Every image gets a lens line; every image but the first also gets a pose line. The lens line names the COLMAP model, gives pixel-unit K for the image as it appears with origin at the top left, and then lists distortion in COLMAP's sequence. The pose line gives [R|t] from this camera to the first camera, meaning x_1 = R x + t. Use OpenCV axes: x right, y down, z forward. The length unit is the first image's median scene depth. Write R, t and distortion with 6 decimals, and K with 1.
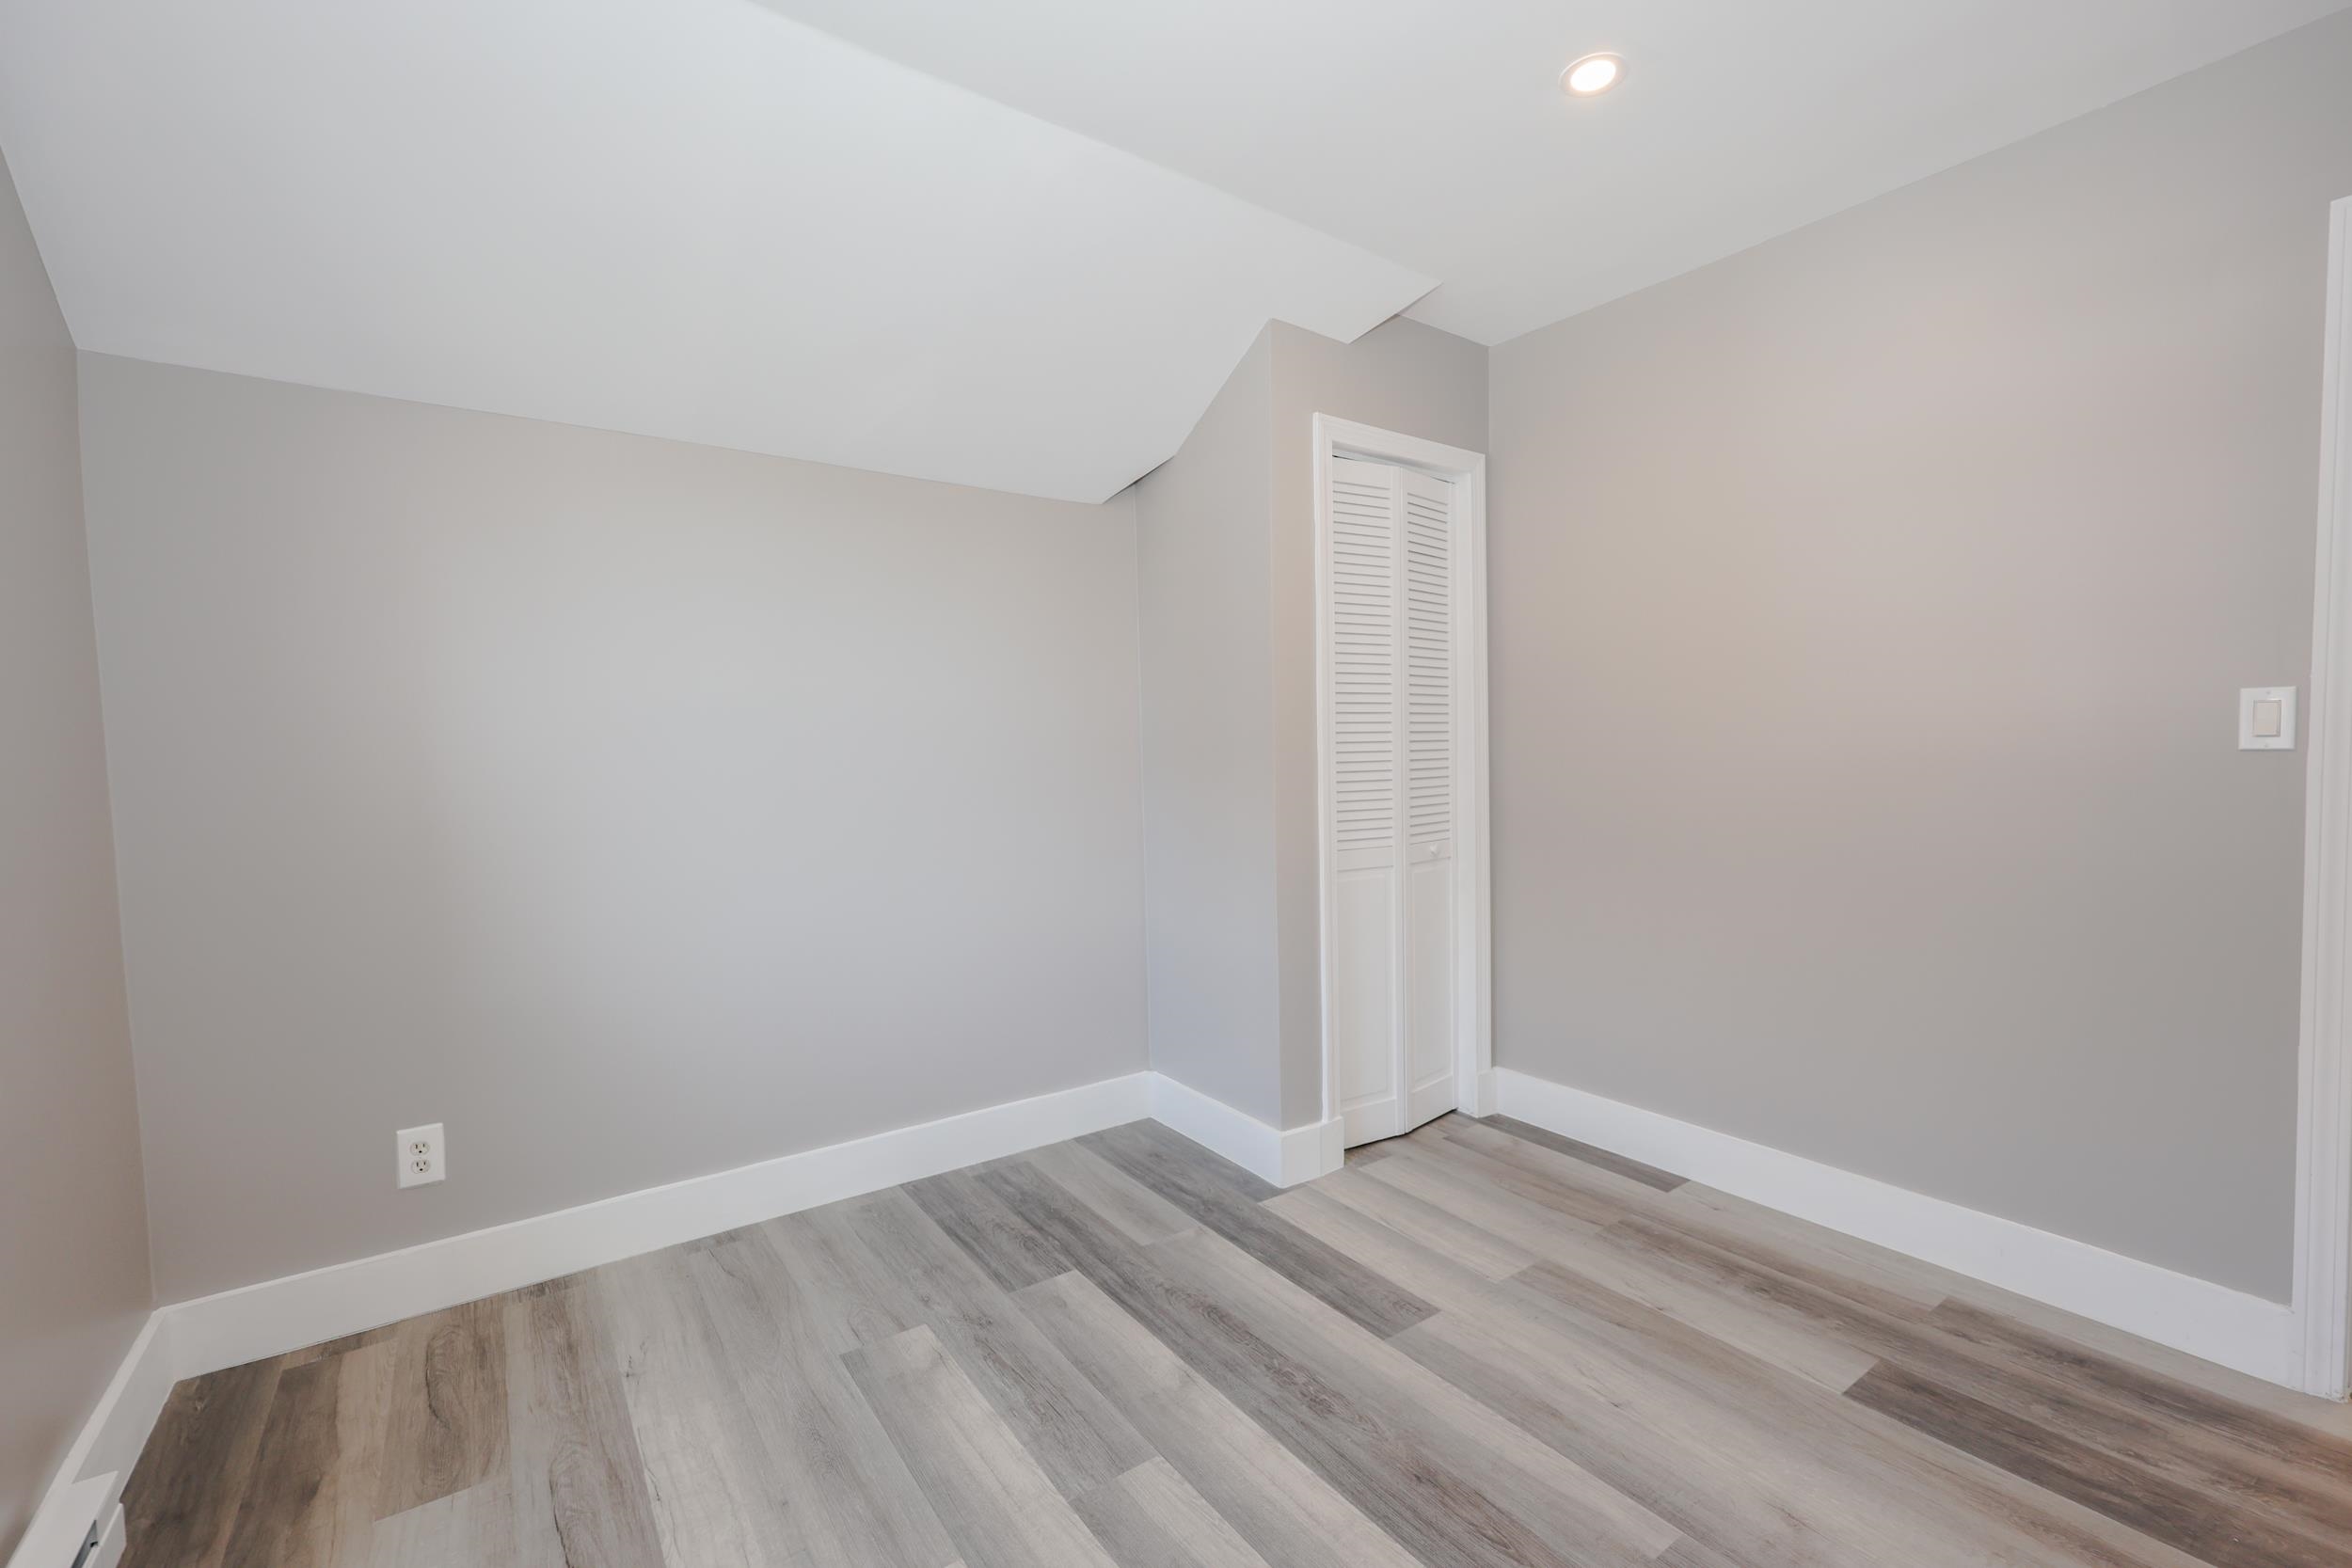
lens RADIAL K [[1002.1, 0, 1178.5], [0, 1002.1, 800.9], [0, 0, 1]] dist [0.008034, 0.000011]
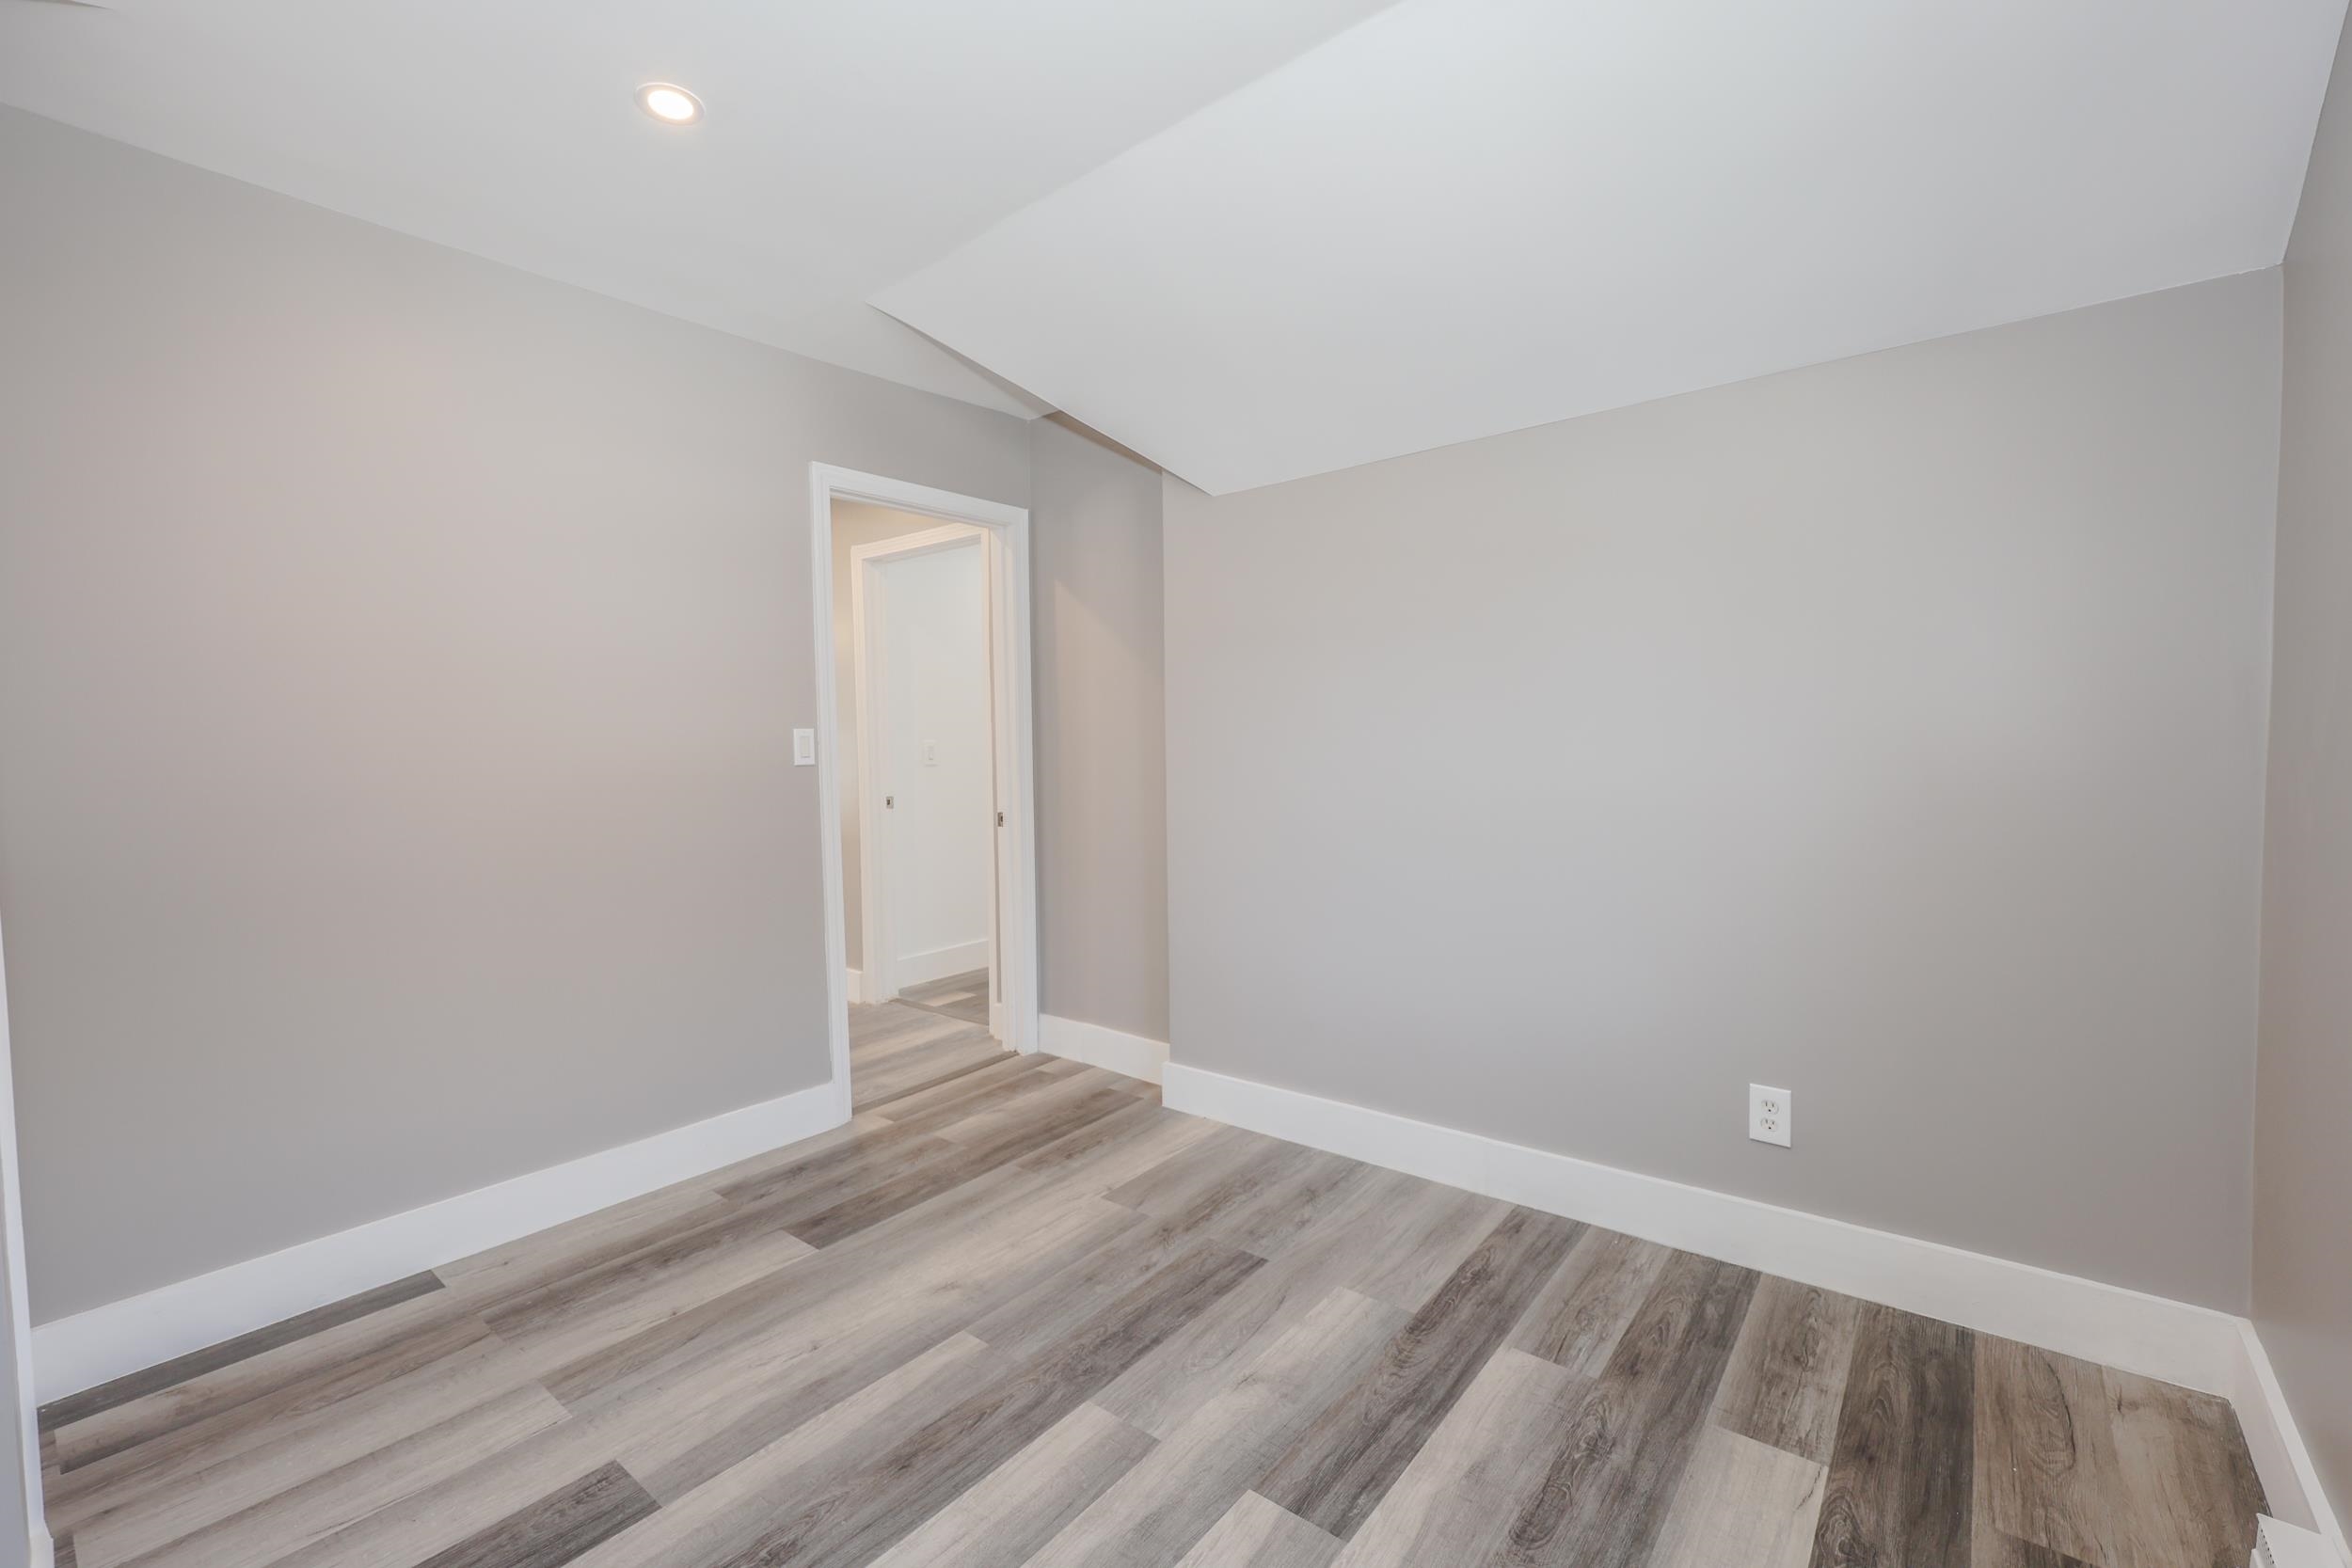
lens RADIAL K [[1002.1, 0, 1174.3], [0, 1002.1, 791.0], [0, 0, 1]] dist [0.008034, 0.000011]
pose [[-0.265447, -0.024864, 0.963805, -0.618102], [0.078424, 0.995798, 0.047288, -0.032662], [-0.960931, 0.088138, -0.262382, 0.719787]]
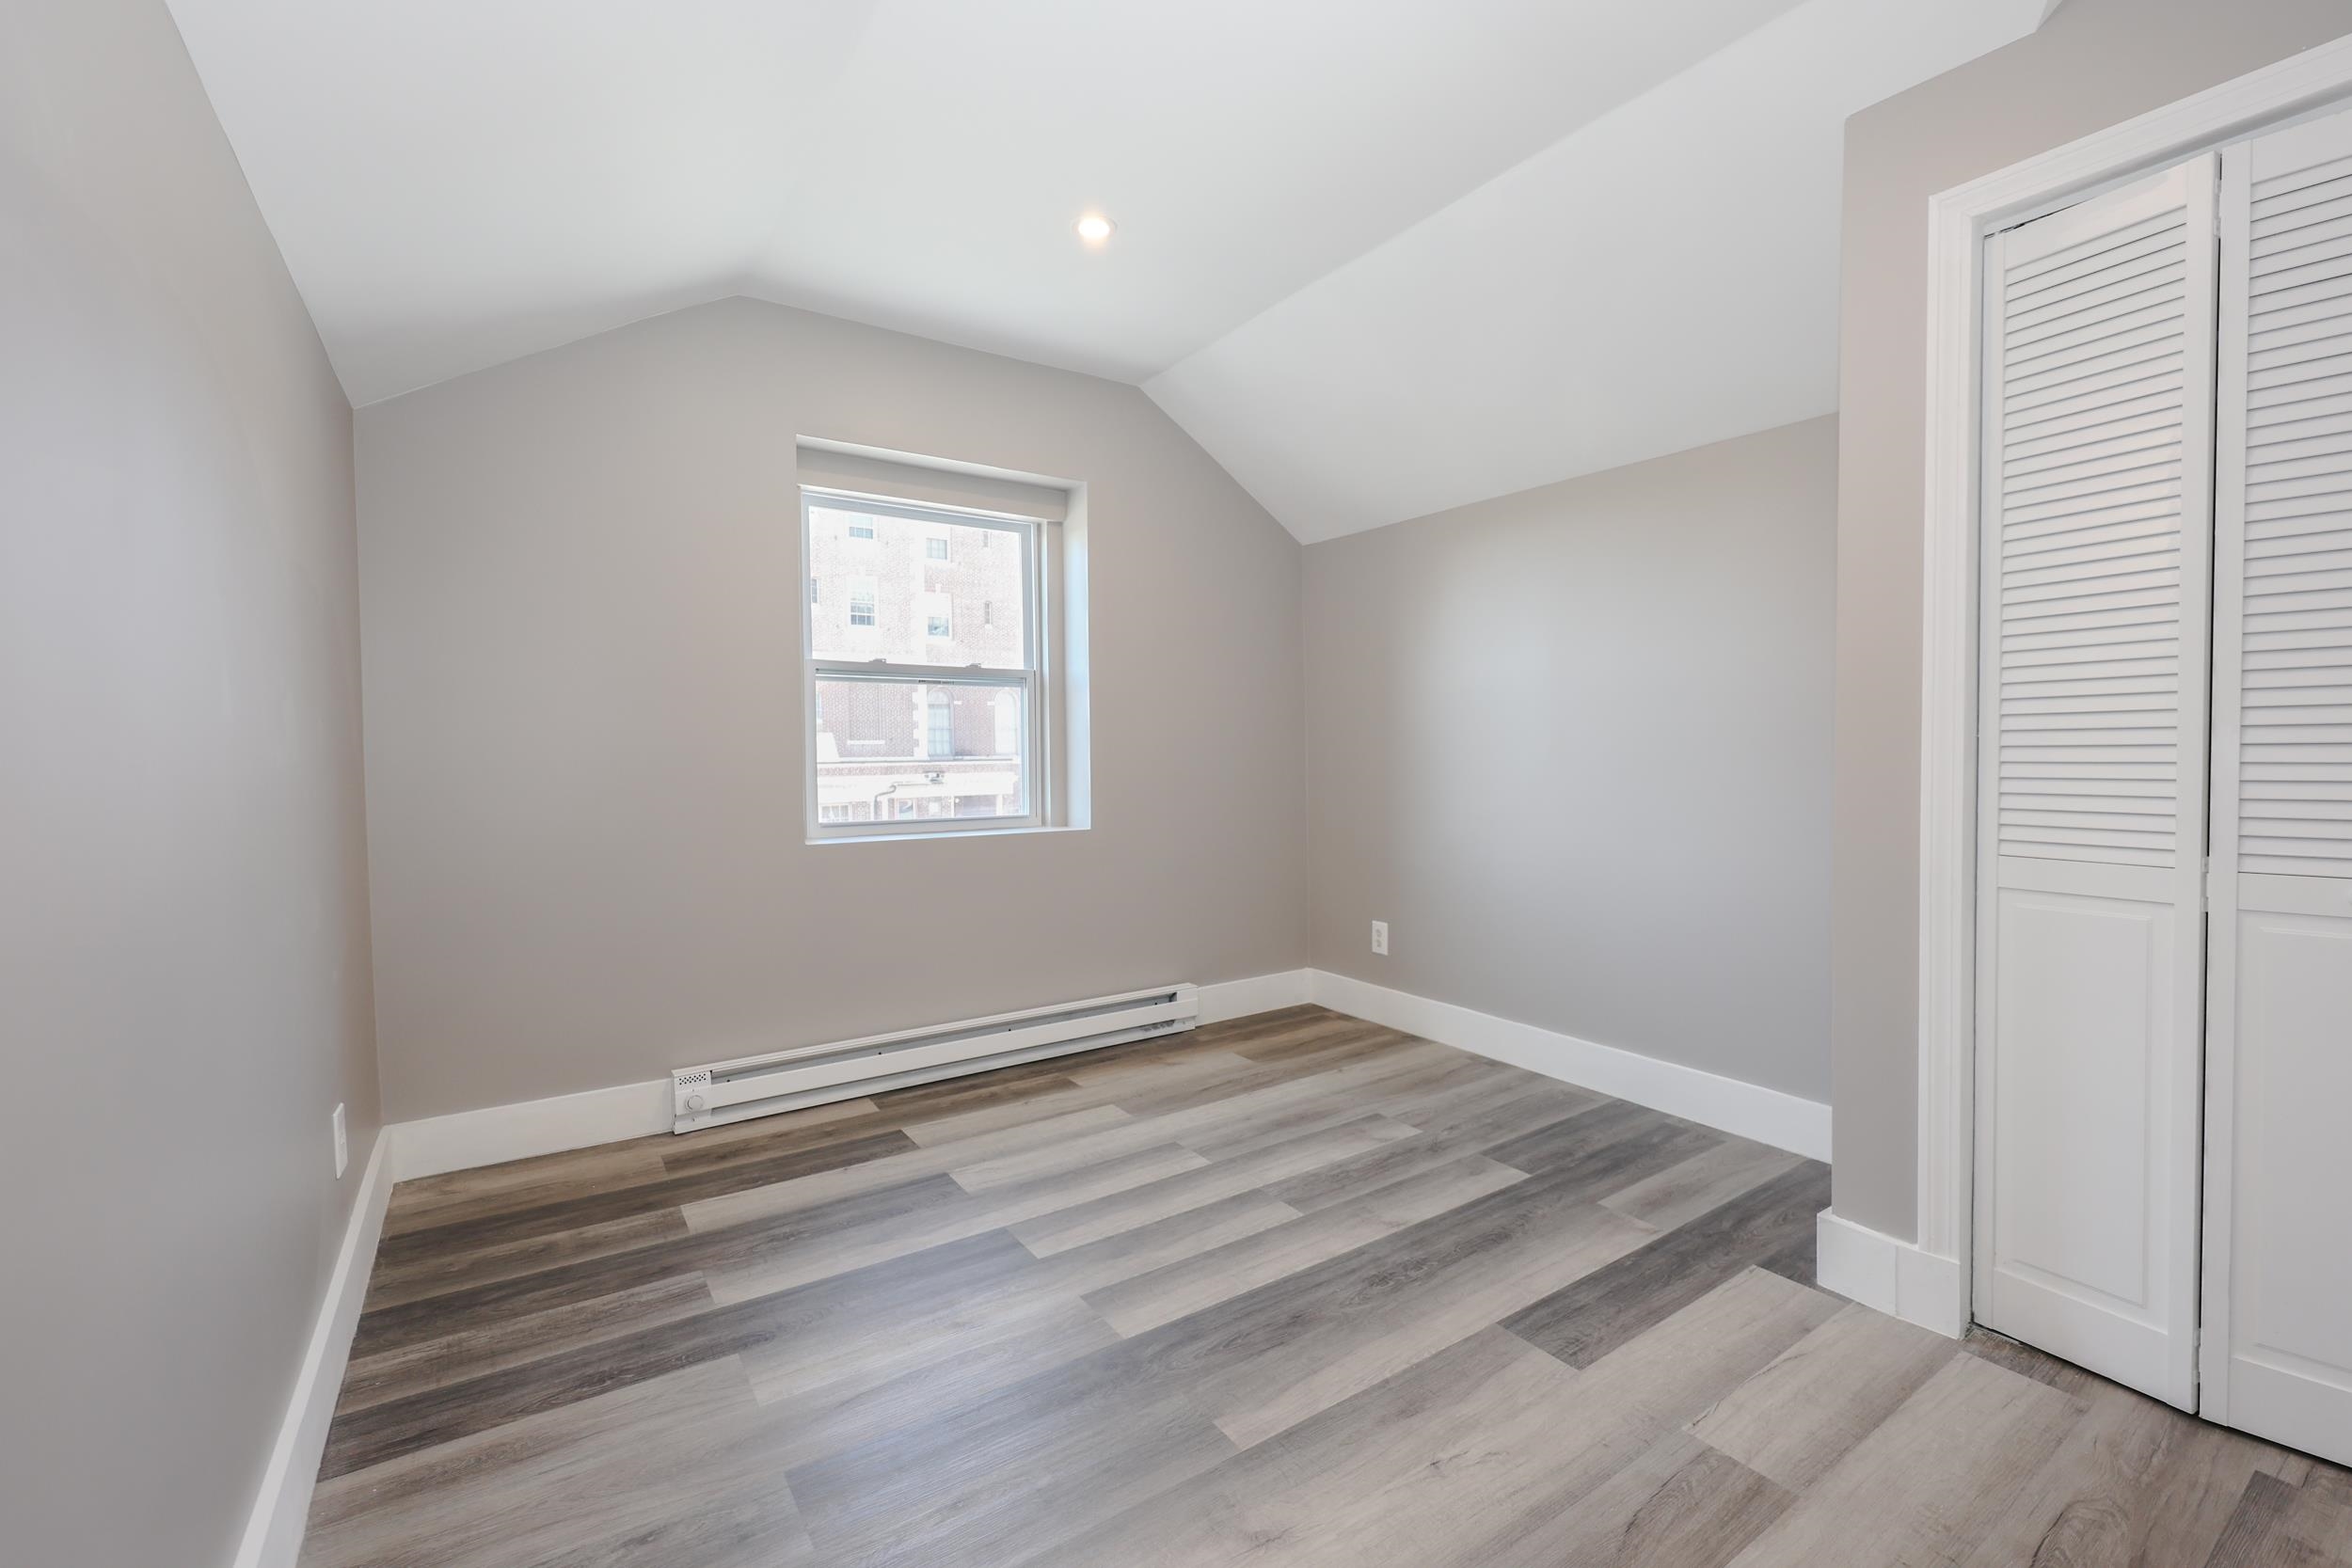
lens RADIAL K [[1002.1, 0, 1164.9], [0, 1002.1, 767.3], [0, 0, 1]] dist [0.008034, 0.000011]
pose [[-0.034907, 0.032498, -0.998862, 1.069948], [-0.041118, 0.998578, 0.033926, -0.004469], [0.998544, 0.042255, -0.033521, 0.654094]]
